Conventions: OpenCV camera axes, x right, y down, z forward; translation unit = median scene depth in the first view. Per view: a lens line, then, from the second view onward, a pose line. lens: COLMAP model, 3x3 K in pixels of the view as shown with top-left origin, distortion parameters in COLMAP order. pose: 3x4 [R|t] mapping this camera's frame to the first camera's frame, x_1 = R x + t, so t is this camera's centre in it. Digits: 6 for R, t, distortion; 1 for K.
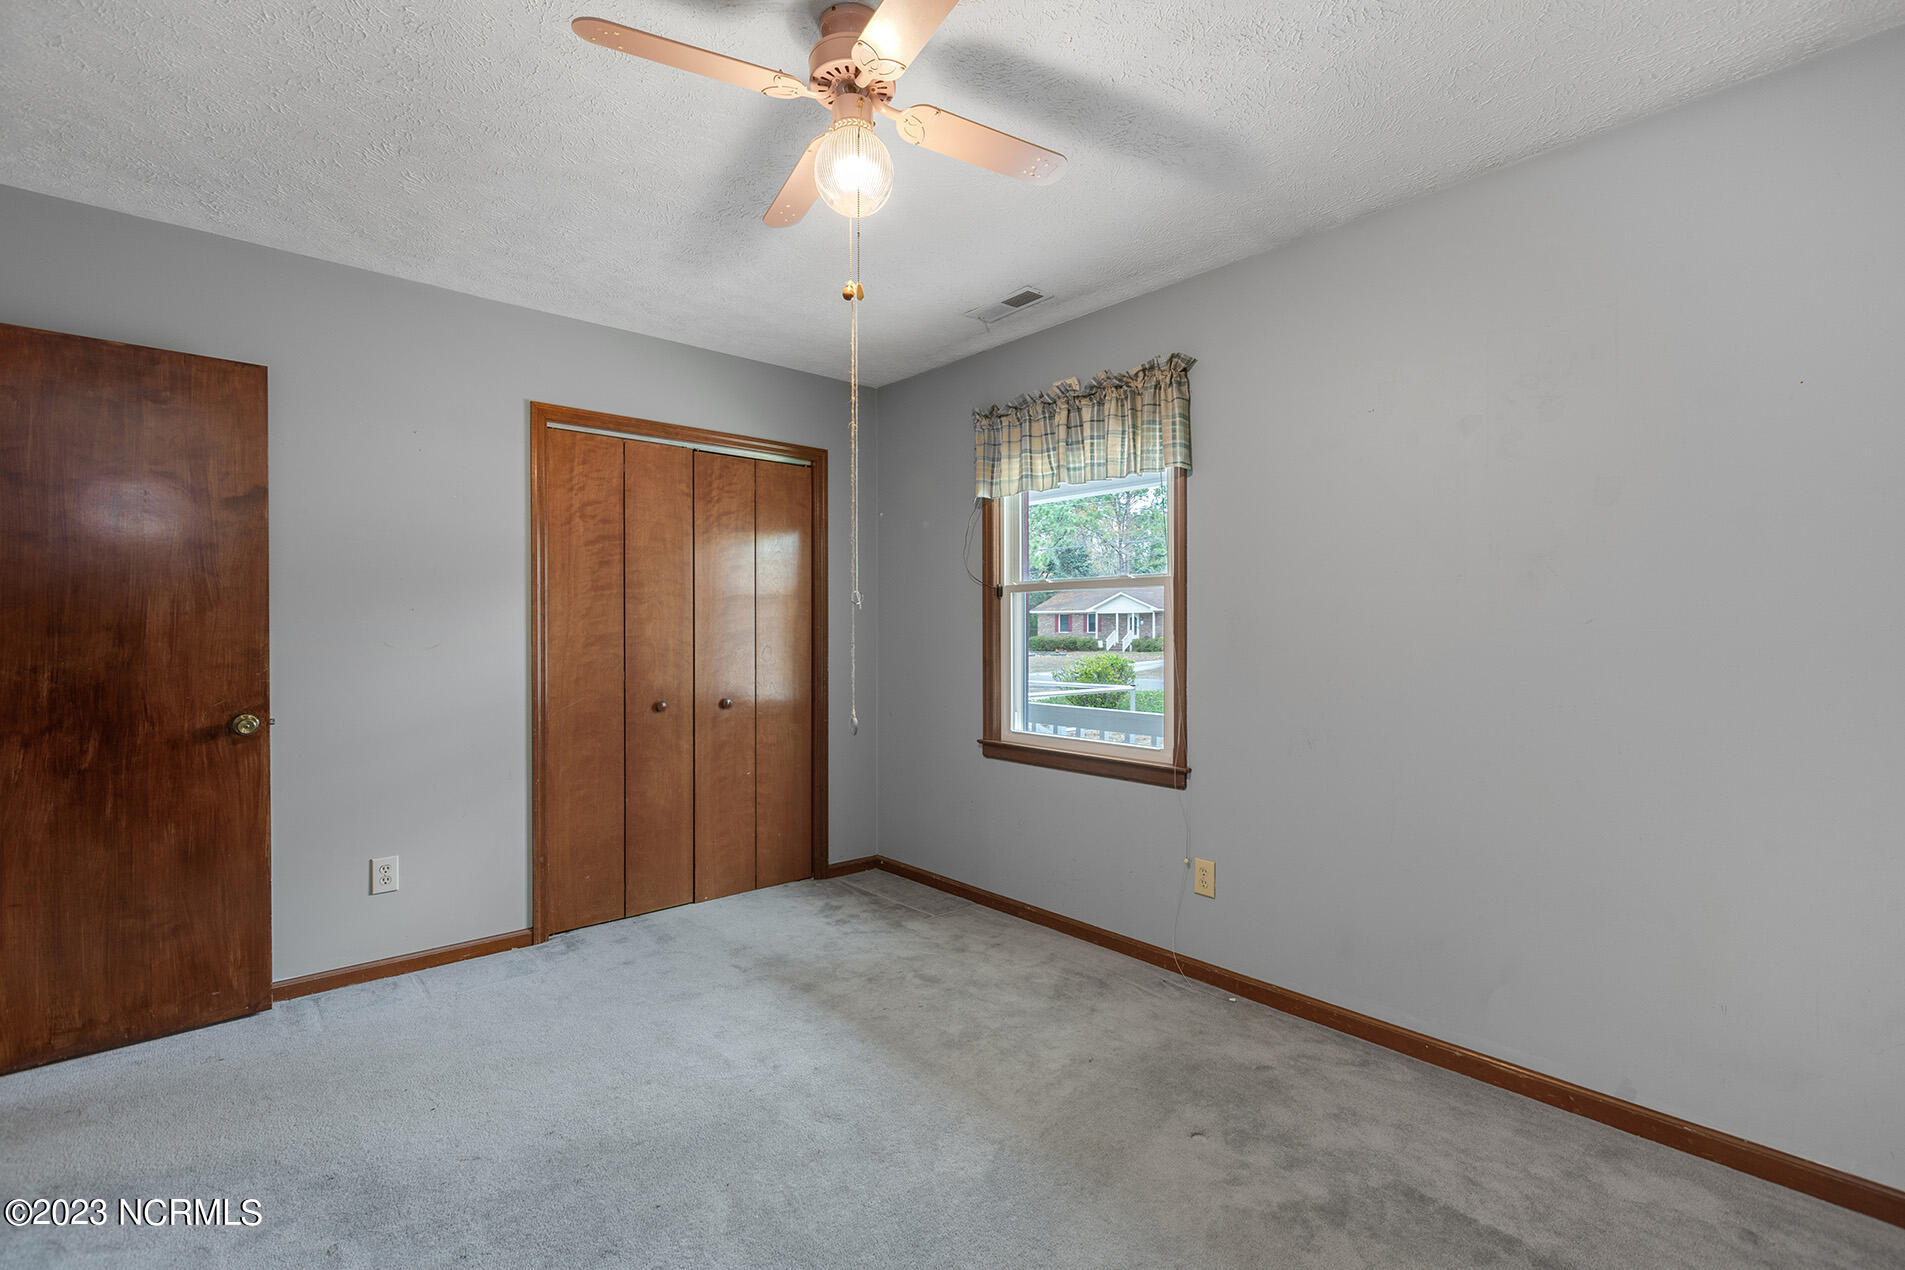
lens RADIAL K [[848.9, 0, 950.1], [0, 848.9, 631.9], [0, 0, 1]] dist [0.000852, -0.000444]
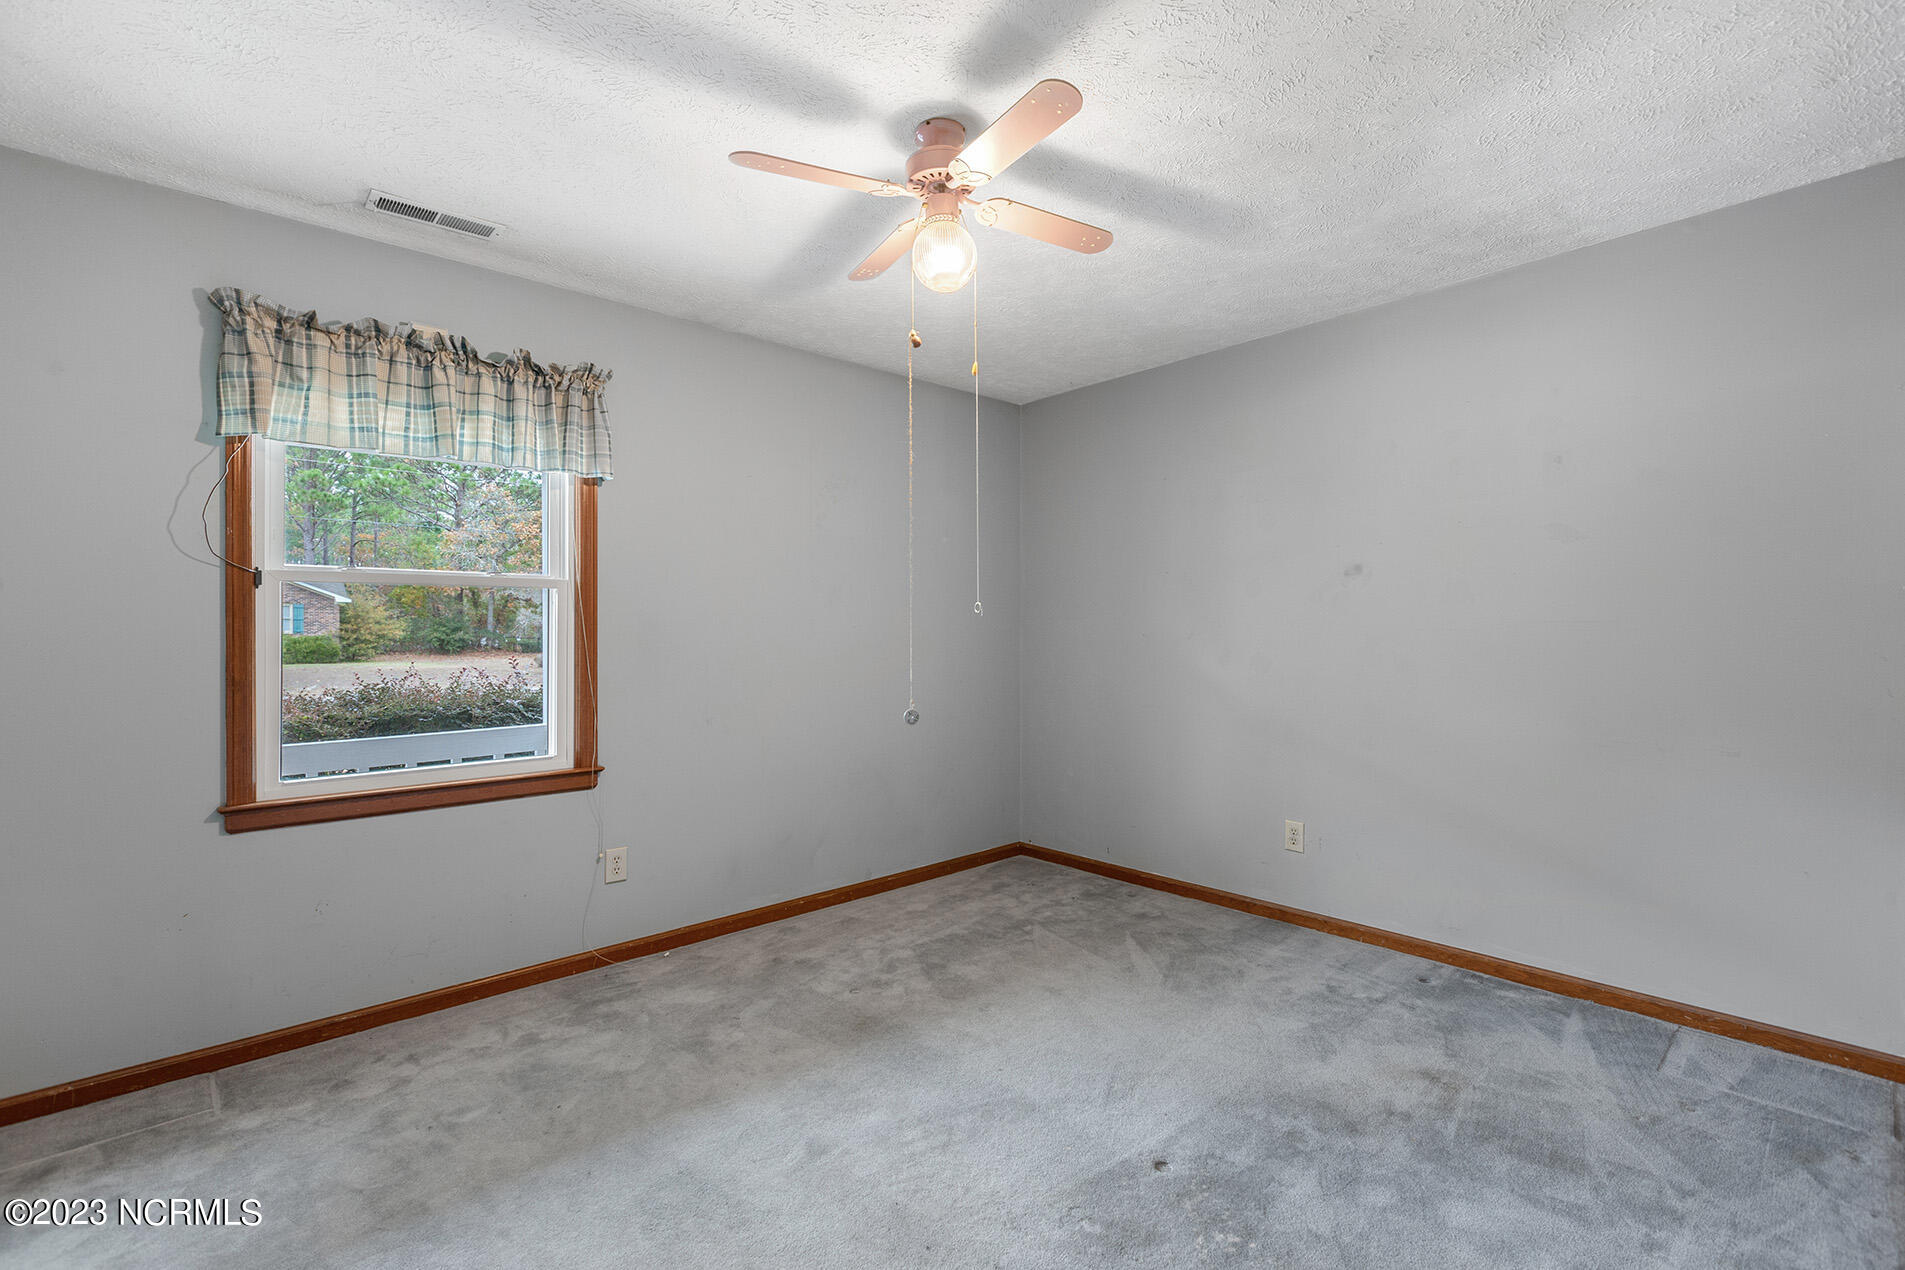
lens RADIAL K [[848.9, 0, 950.1], [0, 848.9, 631.9], [0, 0, 1]] dist [0.000852, -0.000444]
pose [[-0.009456, -0.002174, 0.999953, -0.722650], [0.008841, 0.999958, 0.002258, -0.002960], [-0.999916, 0.008862, -0.009436, 0.547210]]
